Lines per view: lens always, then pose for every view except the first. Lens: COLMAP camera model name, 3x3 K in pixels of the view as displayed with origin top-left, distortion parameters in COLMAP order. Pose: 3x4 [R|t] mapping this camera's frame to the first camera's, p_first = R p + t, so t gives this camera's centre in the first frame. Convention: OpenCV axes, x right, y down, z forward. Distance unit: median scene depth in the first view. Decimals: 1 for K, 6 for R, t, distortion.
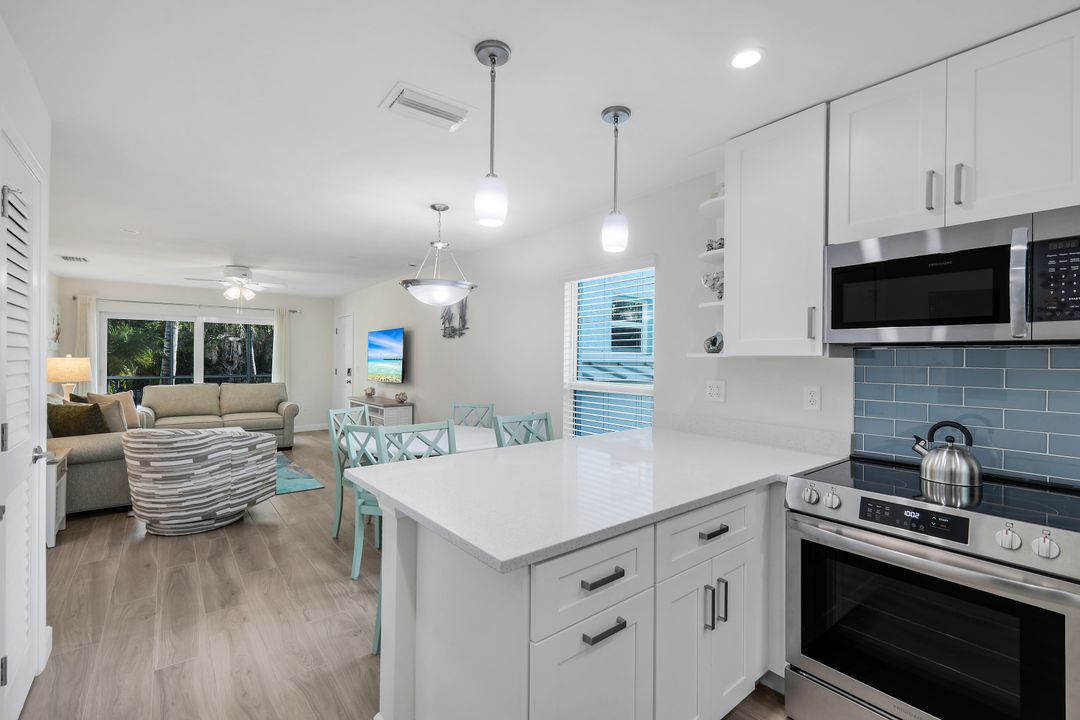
lens RADIAL K [[474.4, 0, 538.3], [0, 474.4, 357.3], [0, 0, 1]] dist [0.004207, -0.000561]
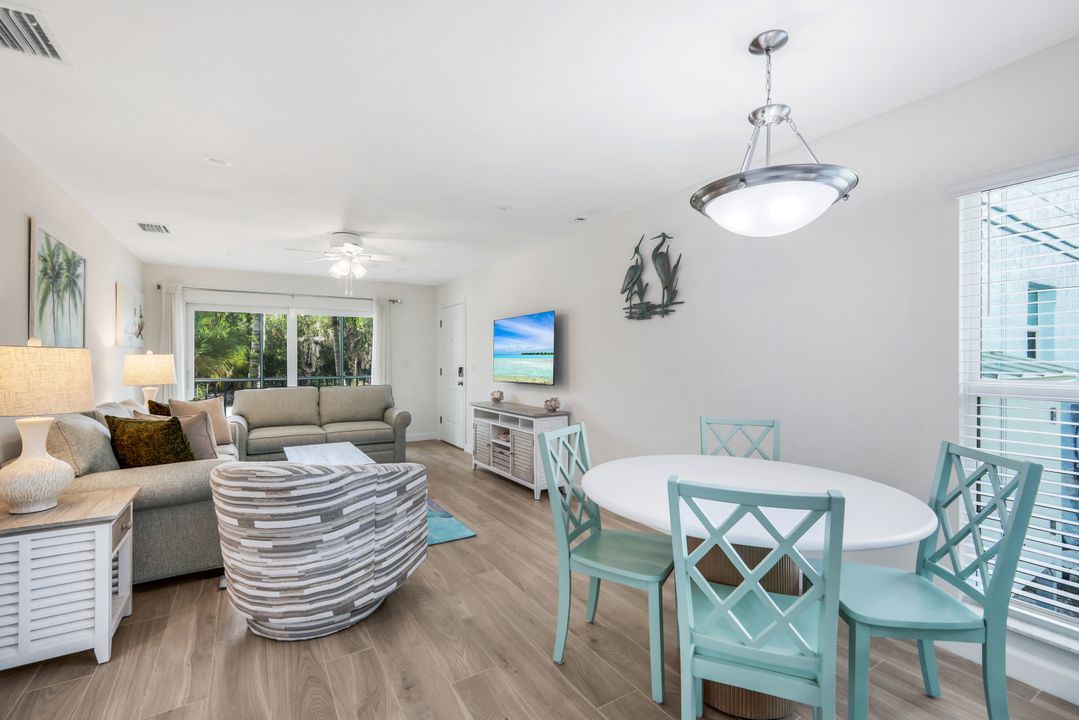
lens RADIAL K [[474.0, 0, 536.7], [0, 474.0, 358.0], [0, 0, 1]] dist [0.004207, -0.000561]
pose [[0.992967, -0.010571, -0.117915, -0.375787], [0.010476, 0.999944, -0.001424, 0.021601], [0.117924, 0.000178, 0.993023, 0.432989]]
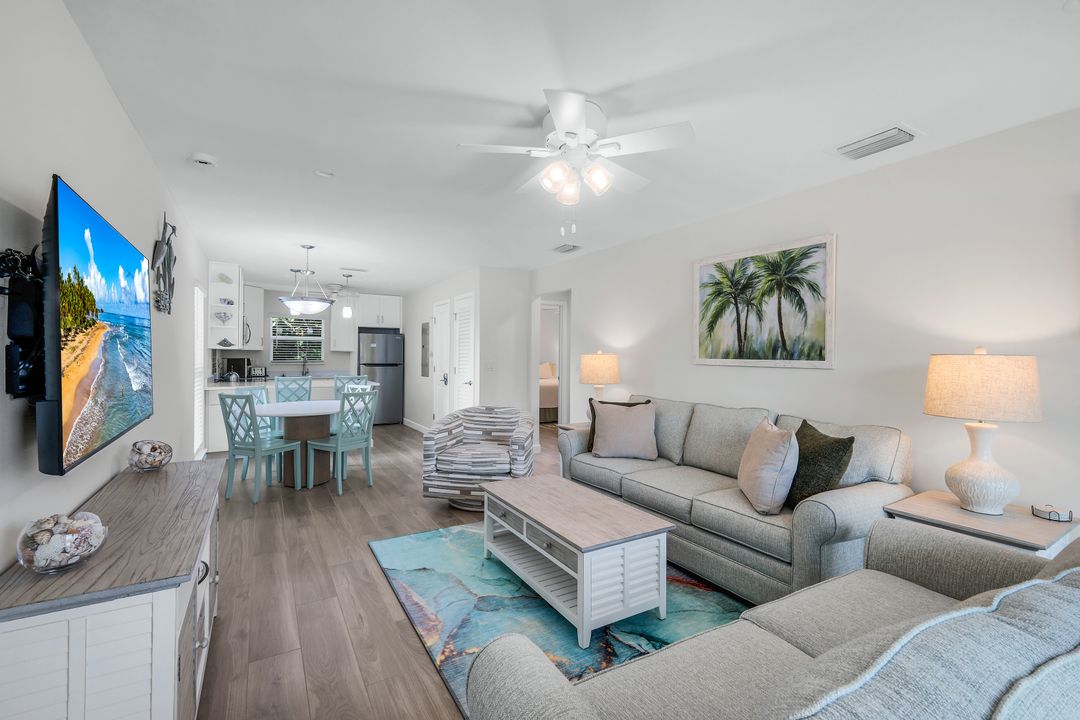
lens RADIAL K [[474.4, 0, 537.5], [0, 474.4, 358.4], [0, 0, 1]] dist [0.004207, -0.000561]
pose [[-0.990055, -0.015786, 0.139792, -1.046692], [-0.015328, 0.999873, 0.004354, 0.010668], [-0.139843, 0.002168, -0.990171, 2.196485]]
